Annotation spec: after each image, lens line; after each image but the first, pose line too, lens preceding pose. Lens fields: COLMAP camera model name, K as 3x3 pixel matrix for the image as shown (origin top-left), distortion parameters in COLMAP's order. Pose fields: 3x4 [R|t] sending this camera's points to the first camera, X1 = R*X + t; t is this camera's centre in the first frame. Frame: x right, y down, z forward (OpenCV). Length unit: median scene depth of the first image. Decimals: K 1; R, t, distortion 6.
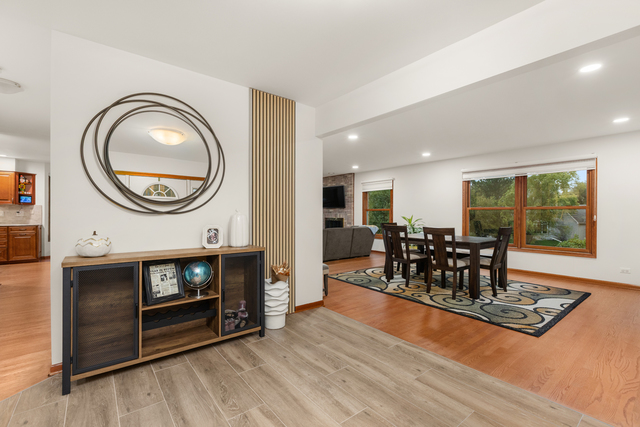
lens RADIAL K [[287.2, 0, 319.0], [0, 287.2, 208.7], [0, 0, 1]] dist [-0.000505, -0.000398]
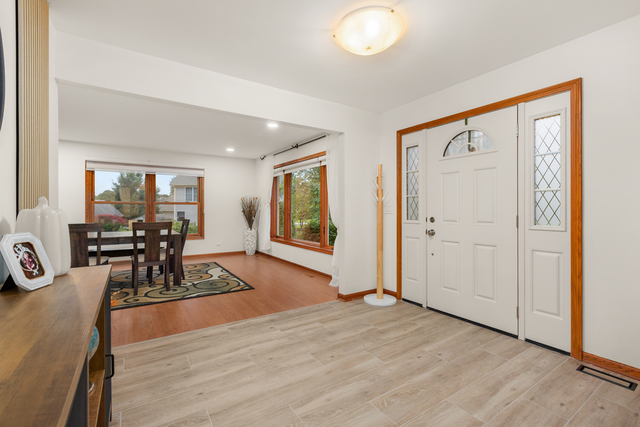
lens RADIAL K [[287.2, 0, 319.0], [0, 287.2, 208.7], [0, 0, 1]] dist [-0.000505, -0.000398]
pose [[0.088462, -0.002091, 0.996077, -0.852628], [-0.018691, 0.999818, 0.003759, 0.008824], [-0.995904, -0.018950, 0.088407, 0.616188]]
